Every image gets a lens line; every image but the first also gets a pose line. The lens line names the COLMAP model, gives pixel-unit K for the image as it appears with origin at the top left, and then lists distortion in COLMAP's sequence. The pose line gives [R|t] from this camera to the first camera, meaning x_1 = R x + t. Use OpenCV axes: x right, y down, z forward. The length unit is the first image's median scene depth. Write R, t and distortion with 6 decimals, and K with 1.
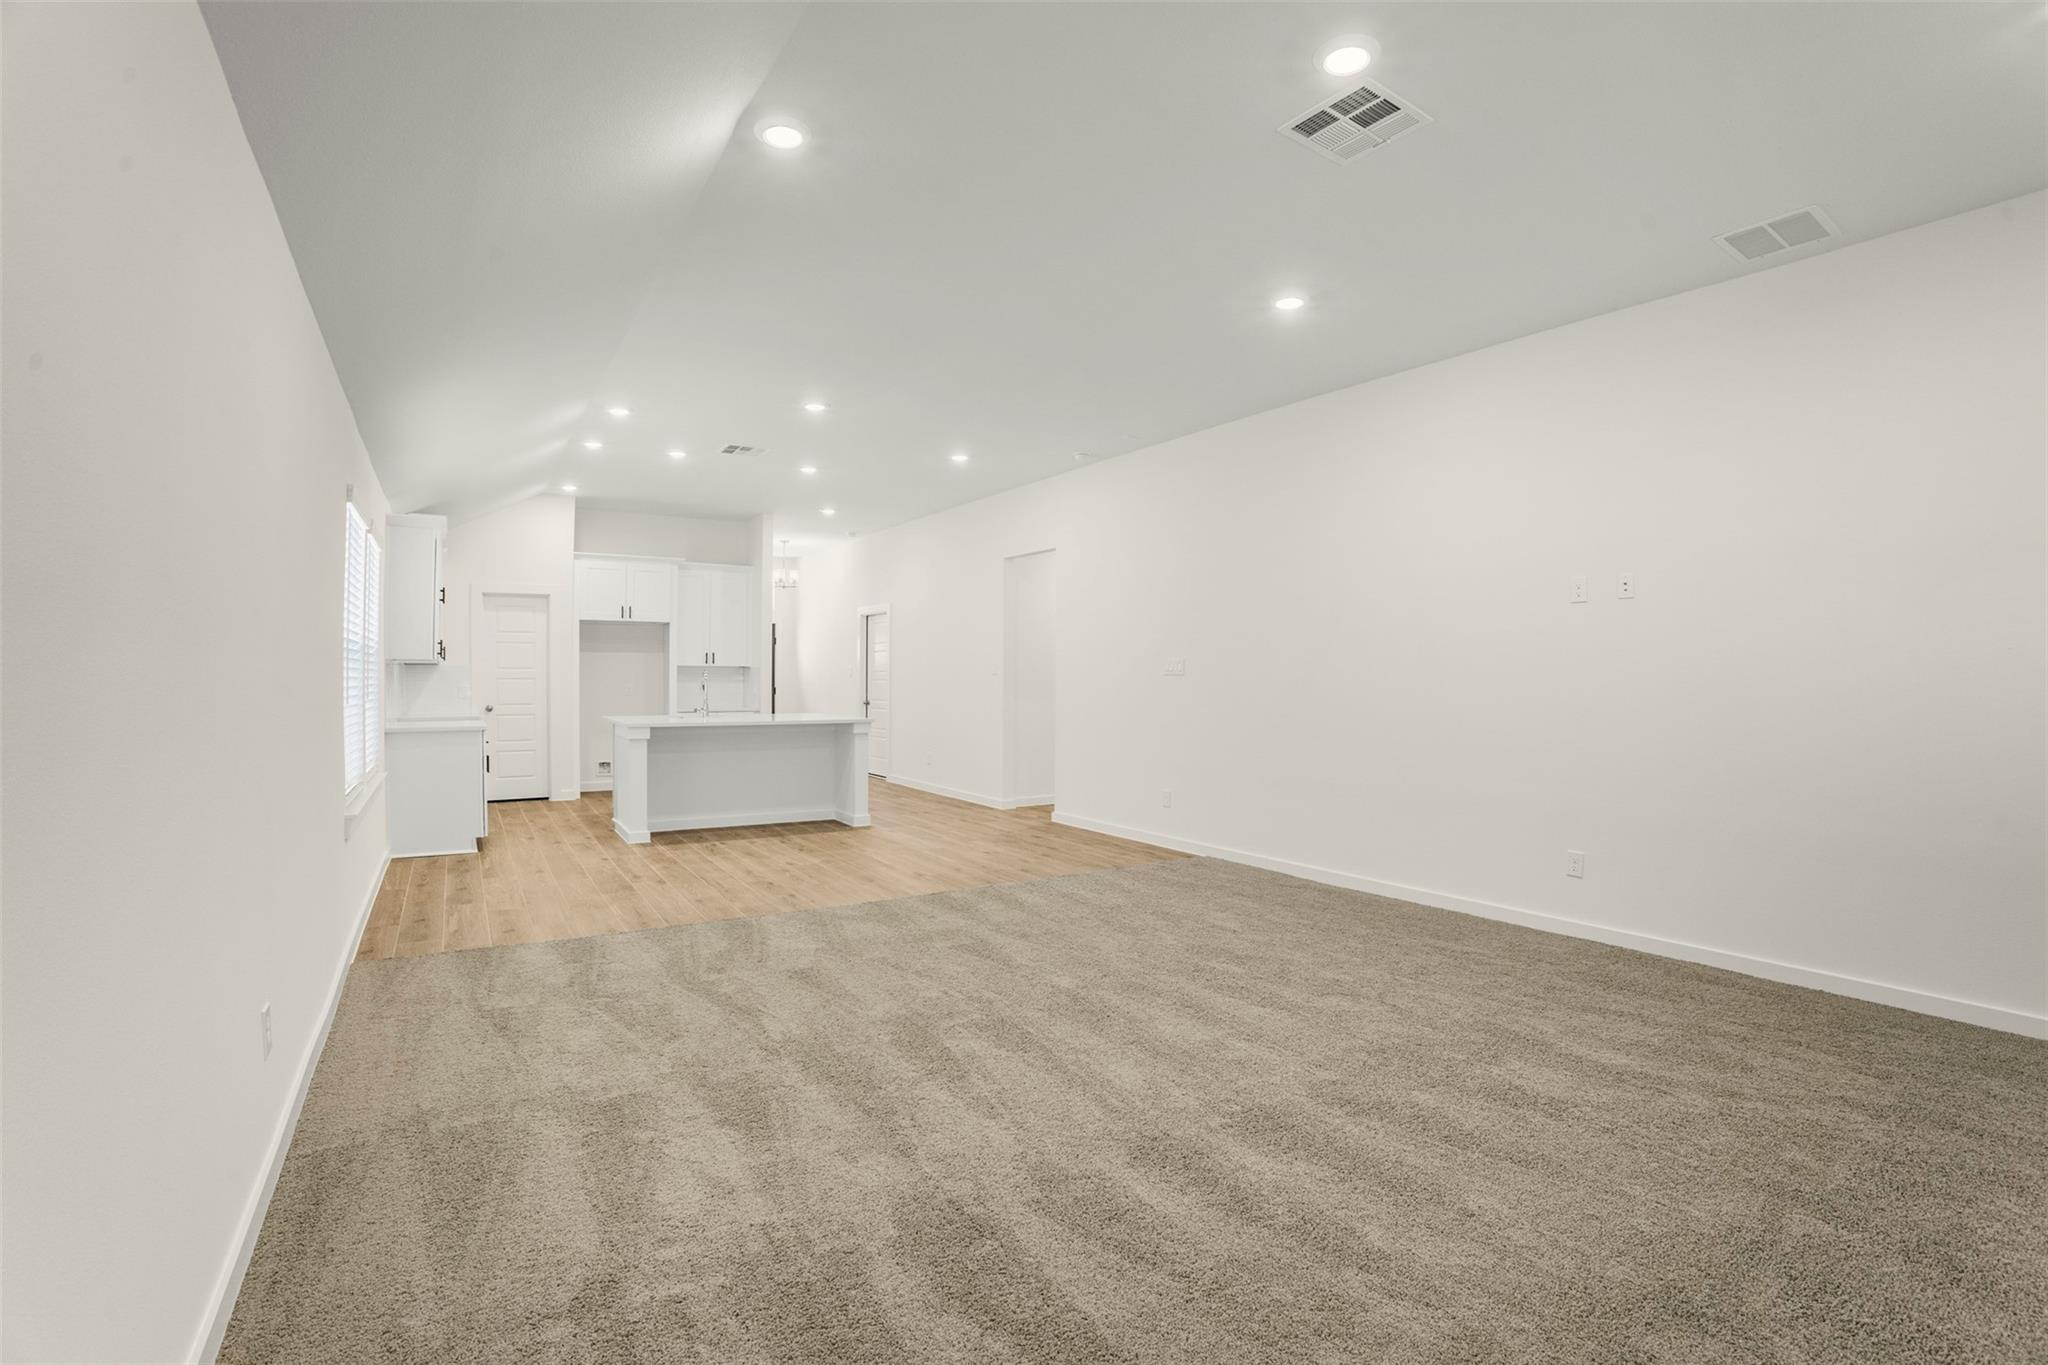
lens RADIAL K [[886.2, 0, 1020.8], [0, 886.2, 682.0], [0, 0, 1]] dist [-0.065645, 0.003853]
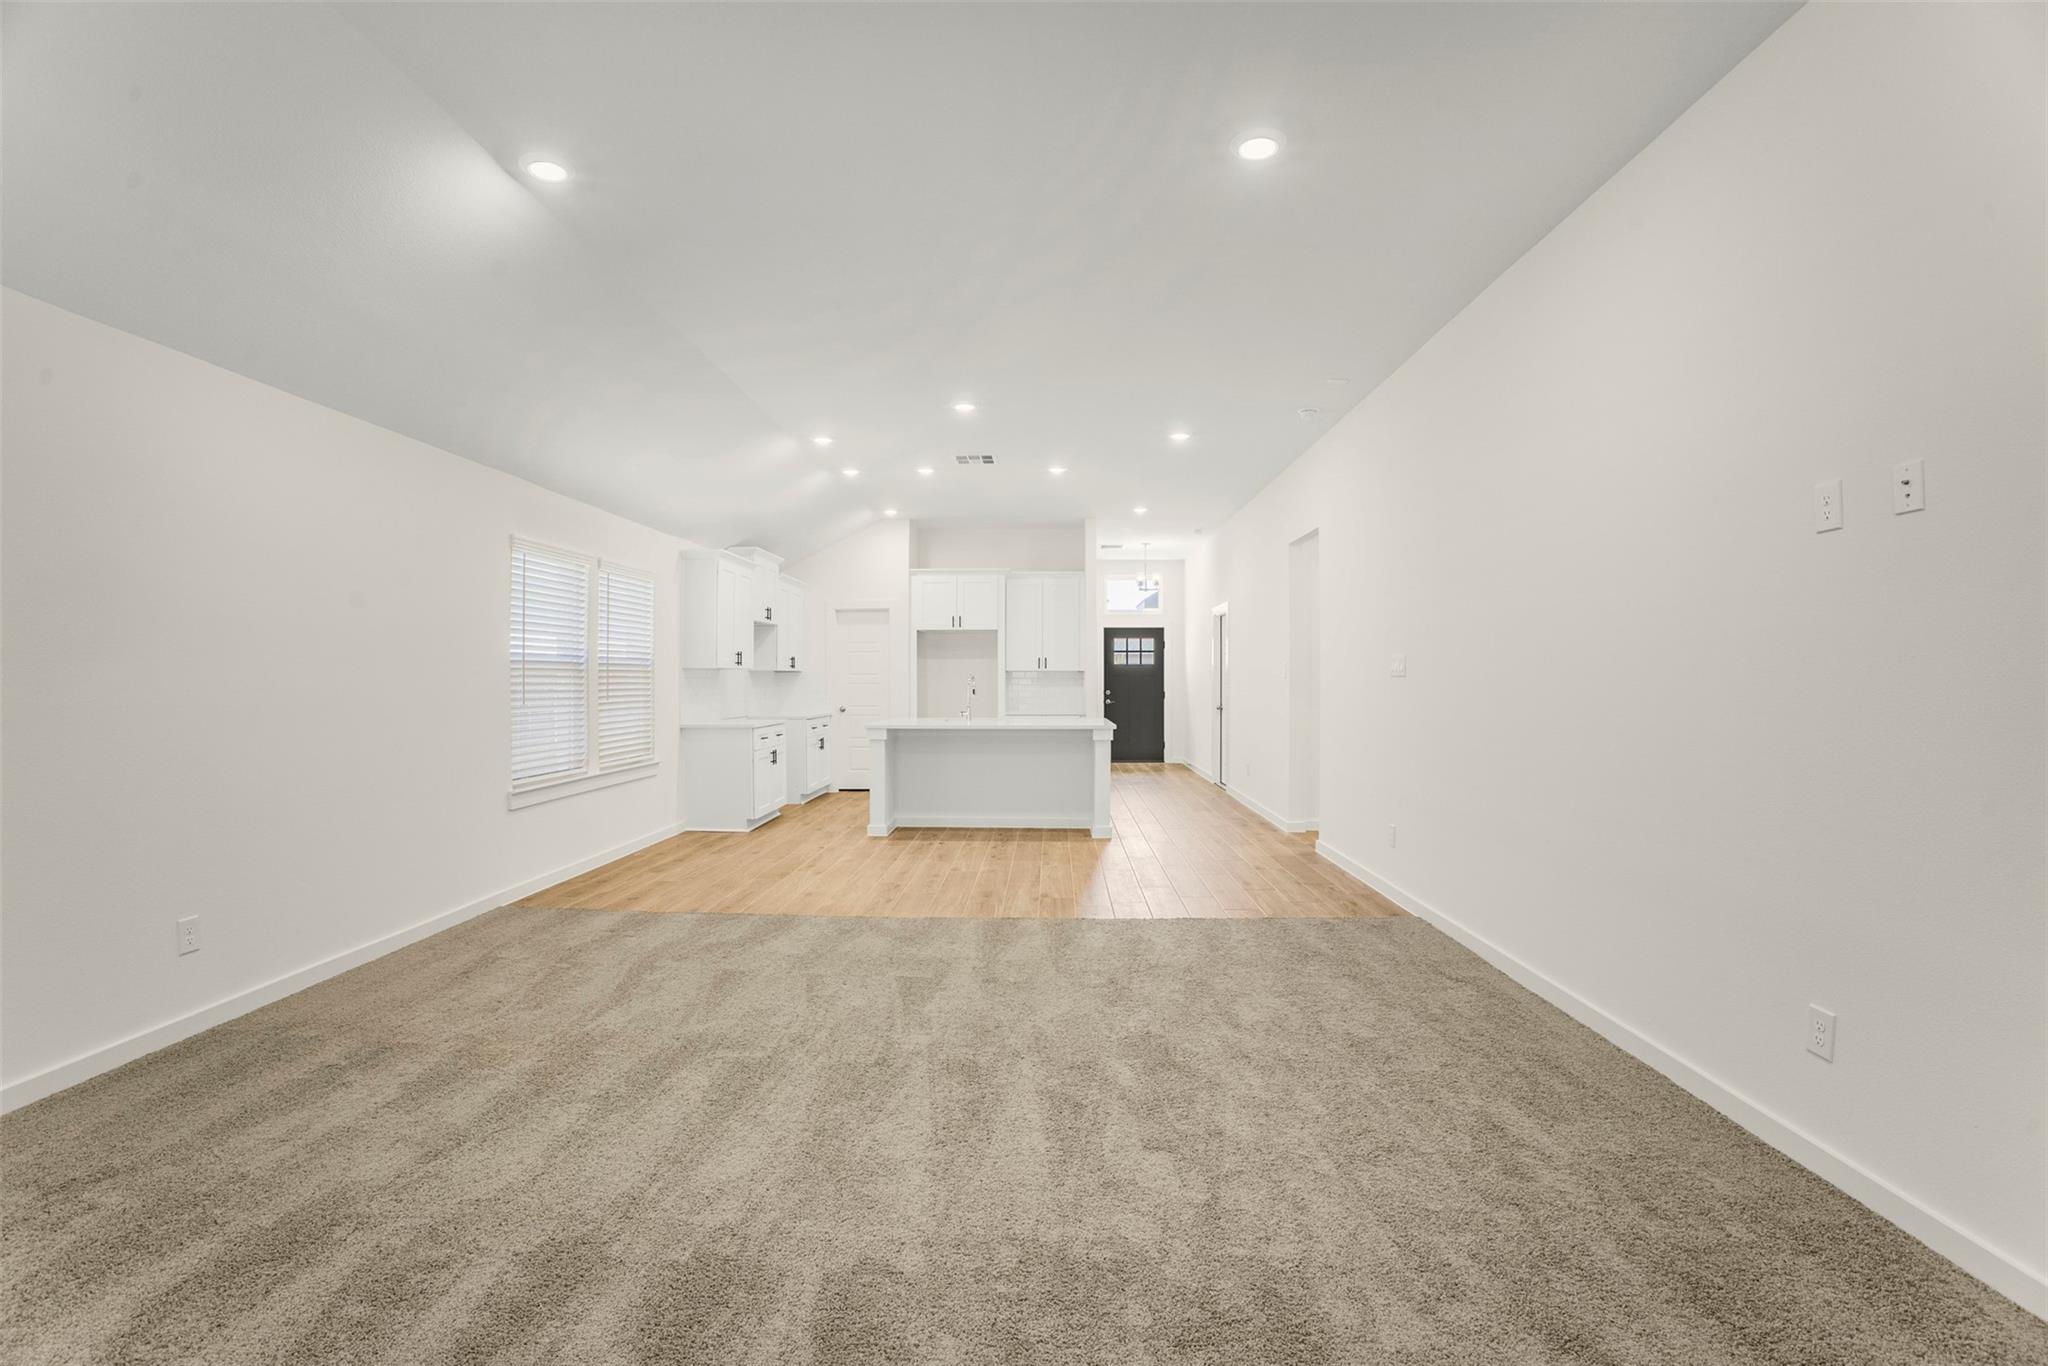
lens RADIAL K [[886.2, 0, 1027.6], [0, 886.2, 684.4], [0, 0, 1]] dist [-0.065645, 0.003853]
pose [[0.831790, -0.002605, -0.555084, 0.504943], [0.001248, 0.999995, -0.002823, 0.001724], [0.555089, 0.001656, 0.831789, 0.302869]]
